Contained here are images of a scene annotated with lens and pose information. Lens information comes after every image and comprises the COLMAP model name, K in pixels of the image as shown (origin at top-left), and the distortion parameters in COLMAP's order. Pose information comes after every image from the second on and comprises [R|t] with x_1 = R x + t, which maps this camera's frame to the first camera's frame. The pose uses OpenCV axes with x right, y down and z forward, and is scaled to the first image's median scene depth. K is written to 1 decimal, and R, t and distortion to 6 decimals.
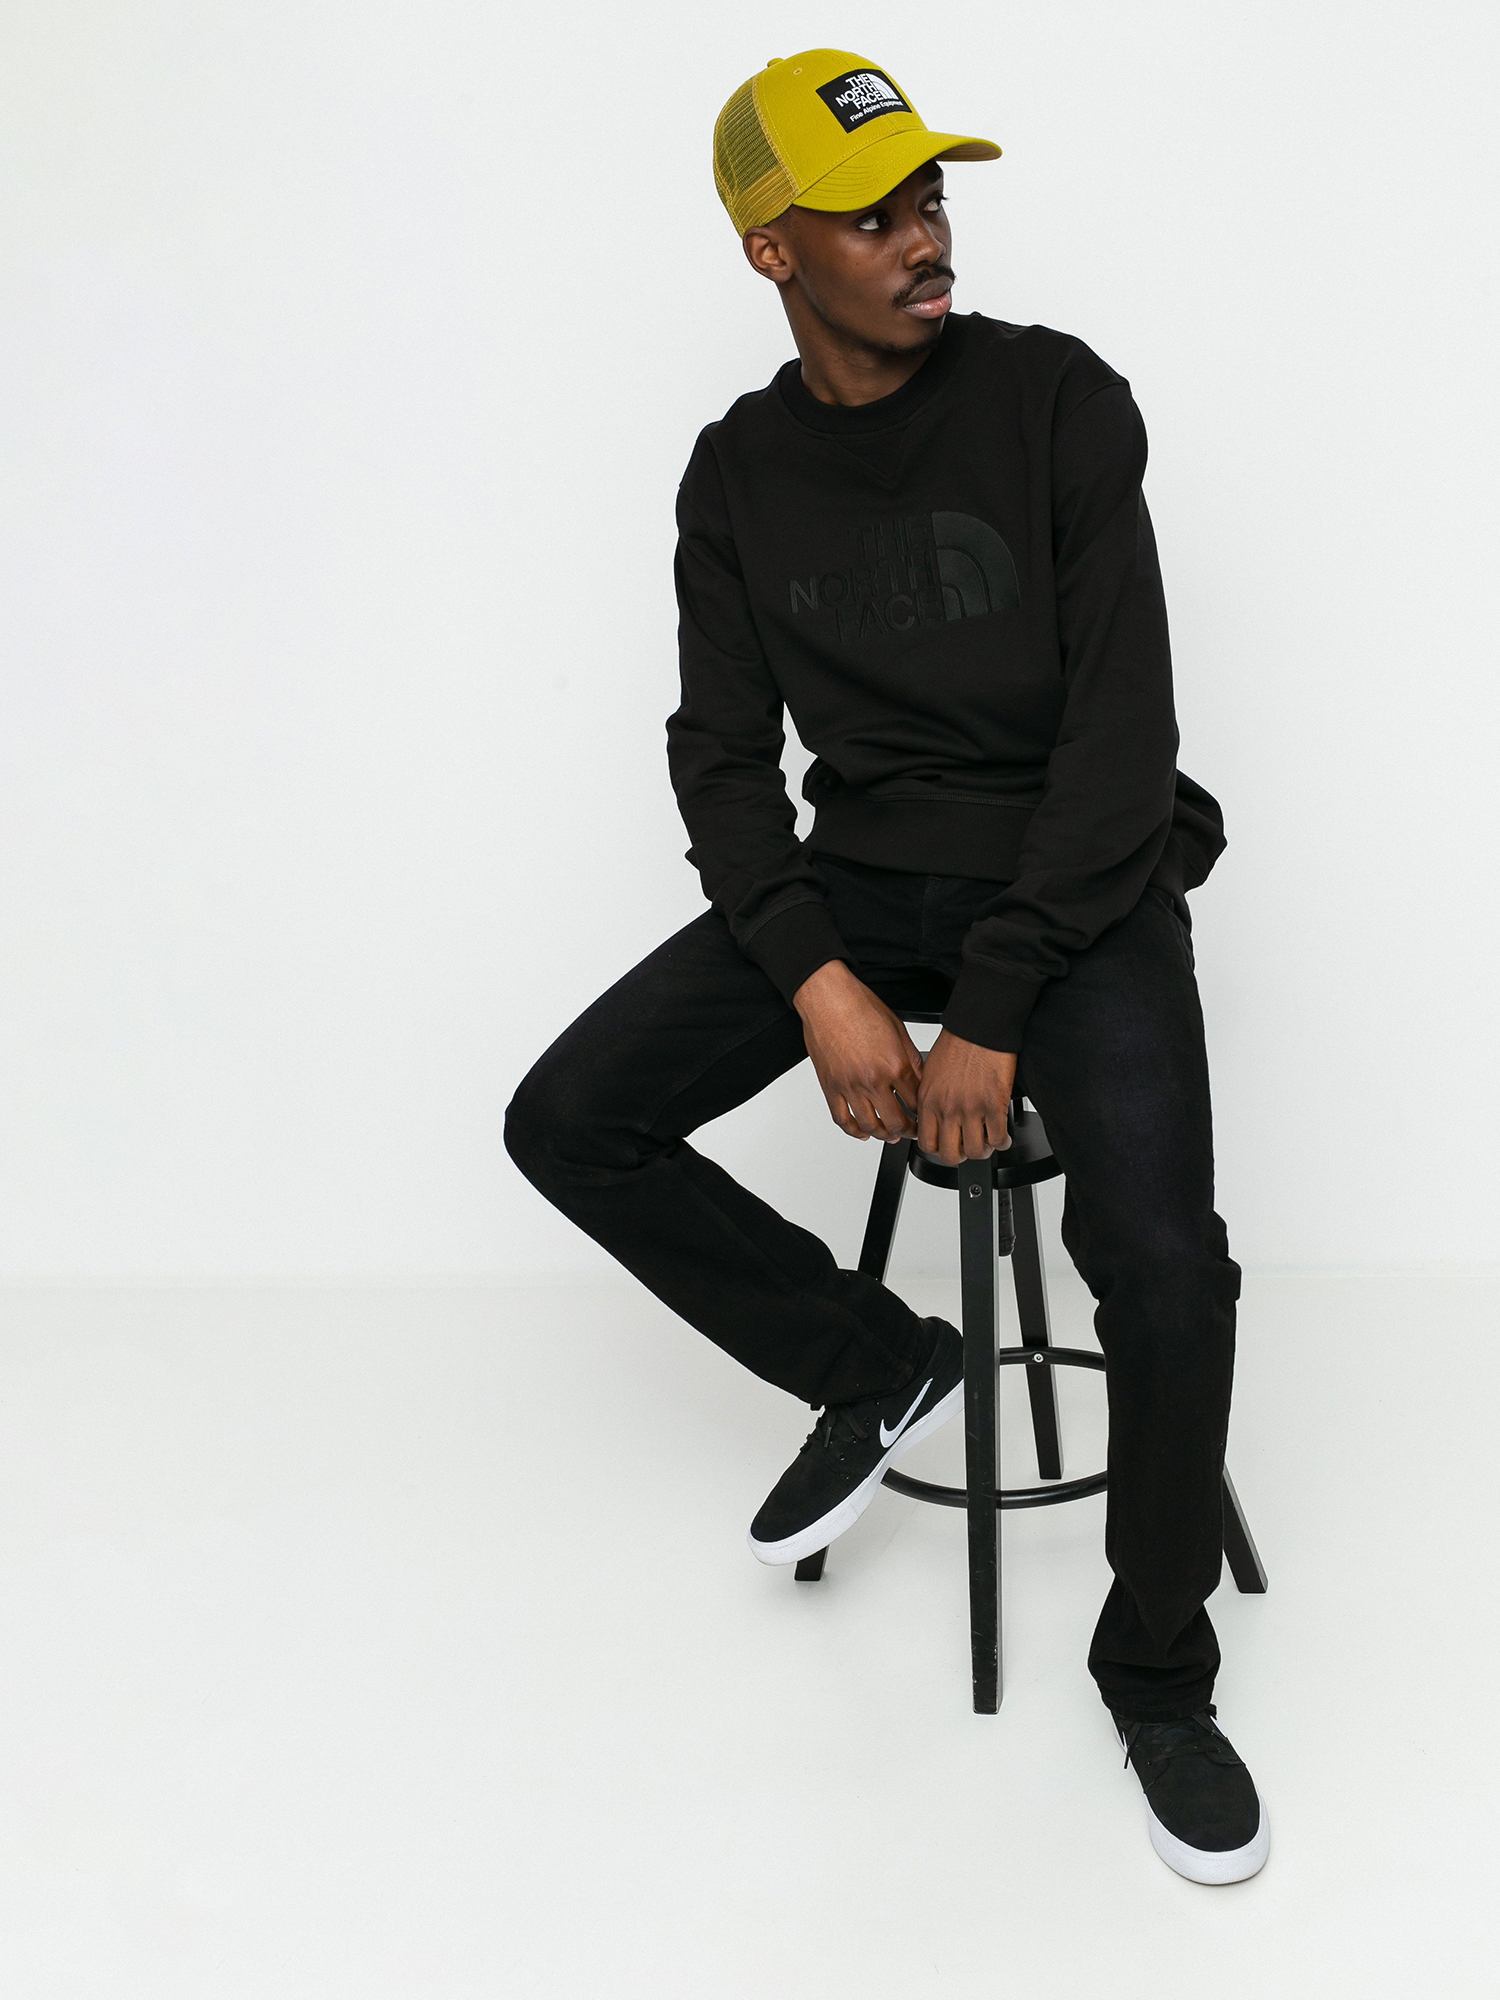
lens RADIAL K [[2805.1, 0, 750.0], [0, 2805.1, 1000.0], [0, 0, 1]] dist [-0.022001, -0.024706]
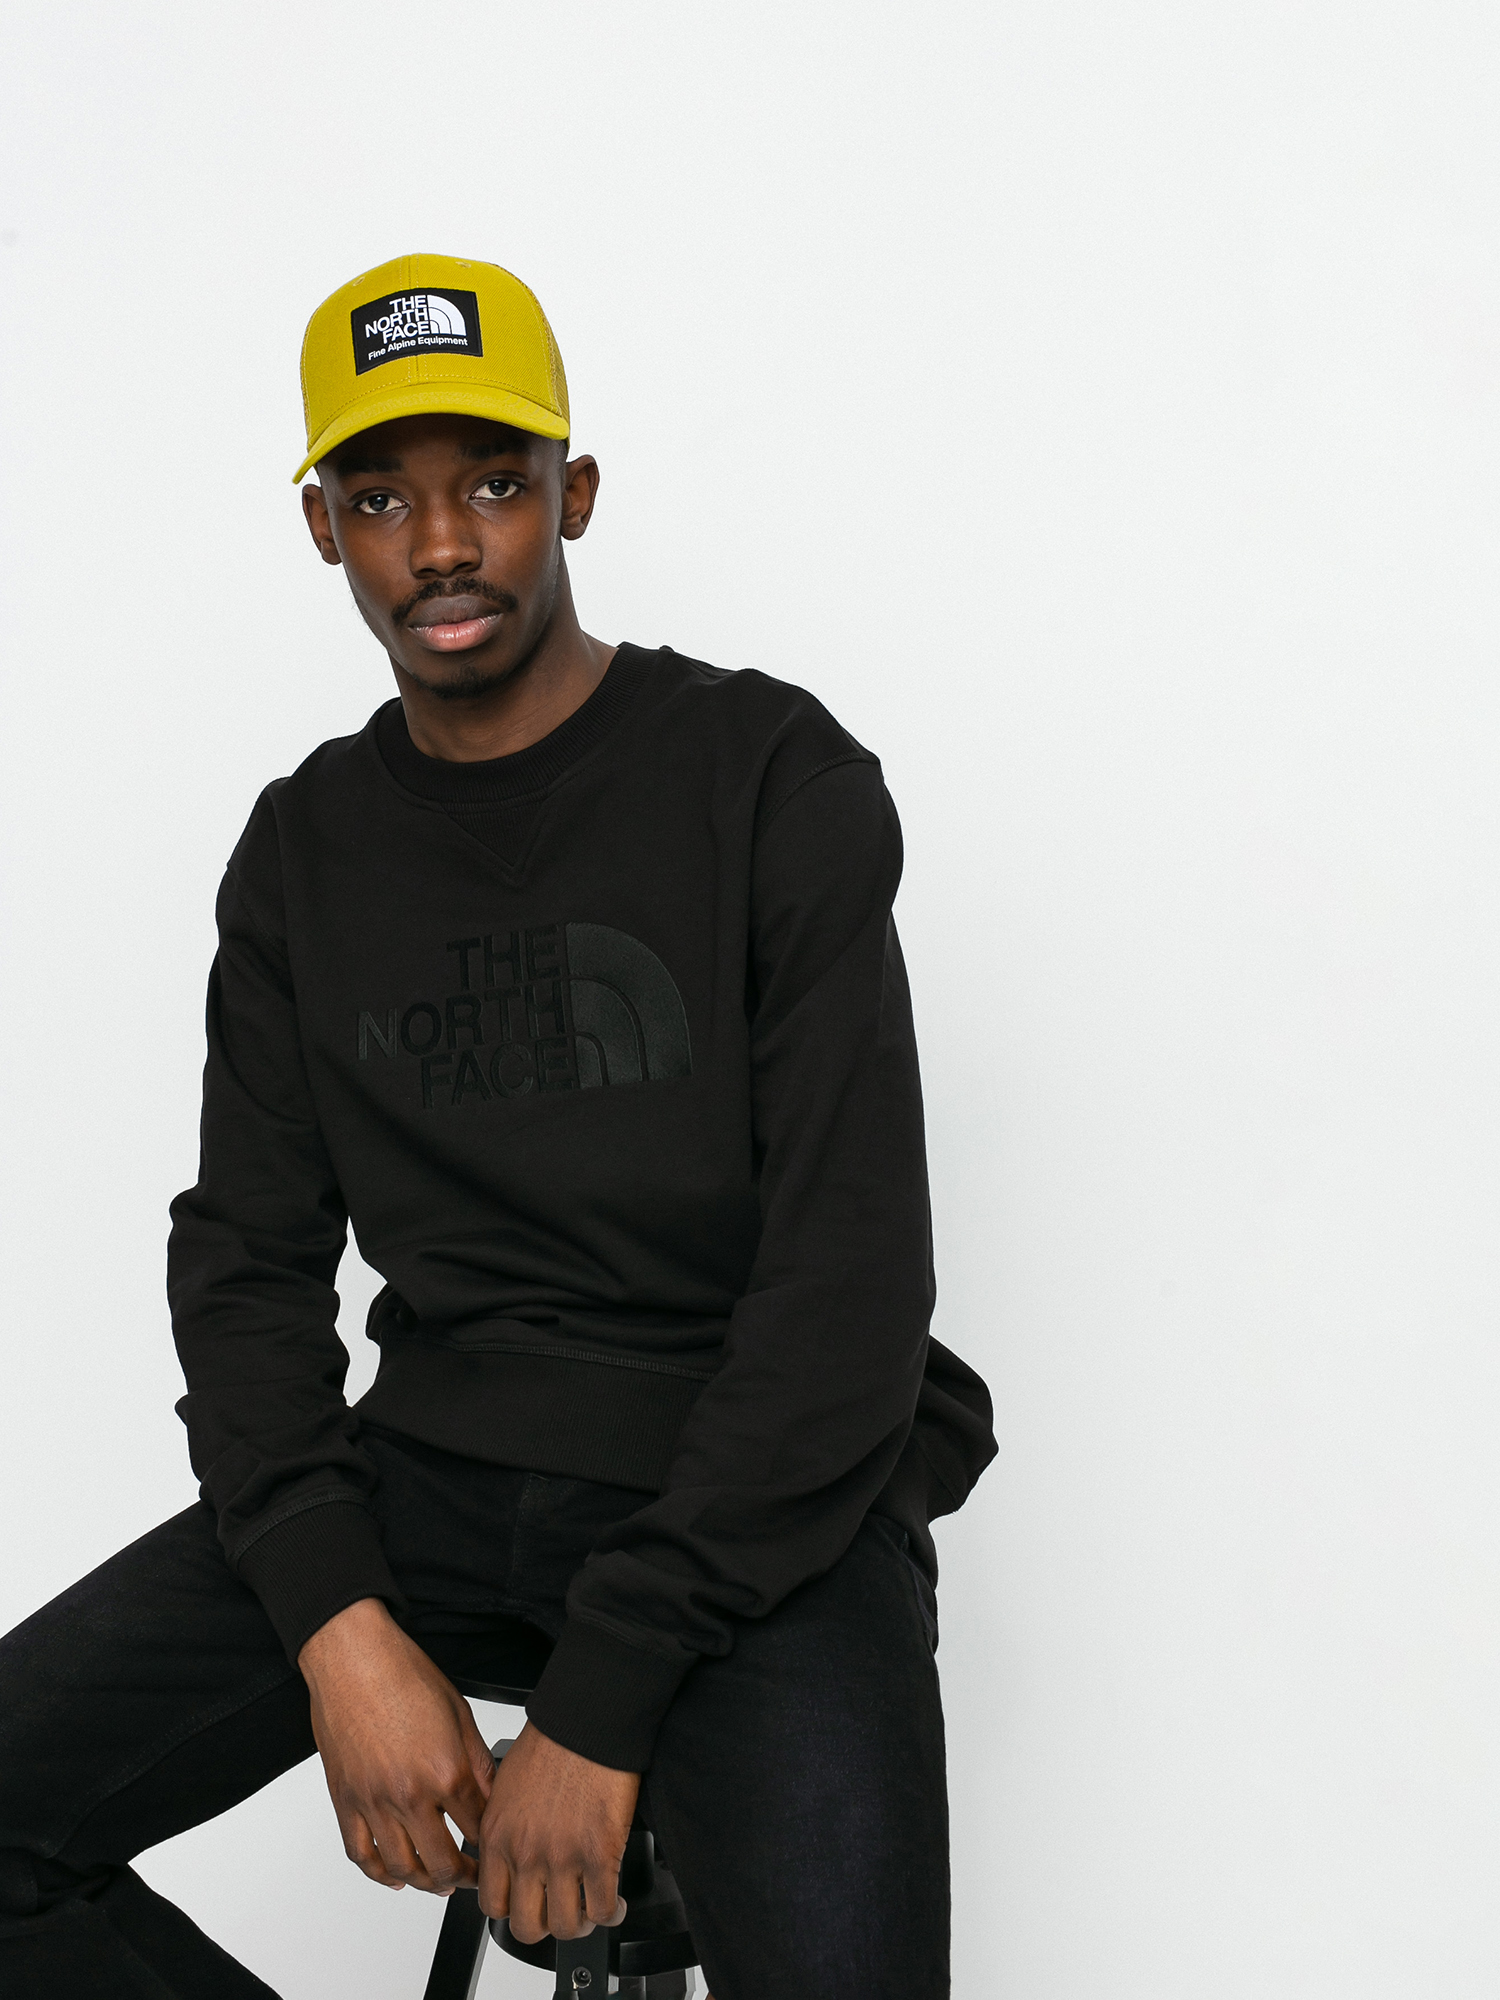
lens RADIAL K [[2829.6, 0, 750.0], [0, 2829.6, 1000.0], [0, 0, 1]] dist [-0.167786, -0.015034]
pose [[0.991953, 0.081907, 0.096546, 0.043518], [-0.061813, 0.978795, -0.195296, -0.027731], [-0.110494, 0.187756, 0.975981, 0.348147]]
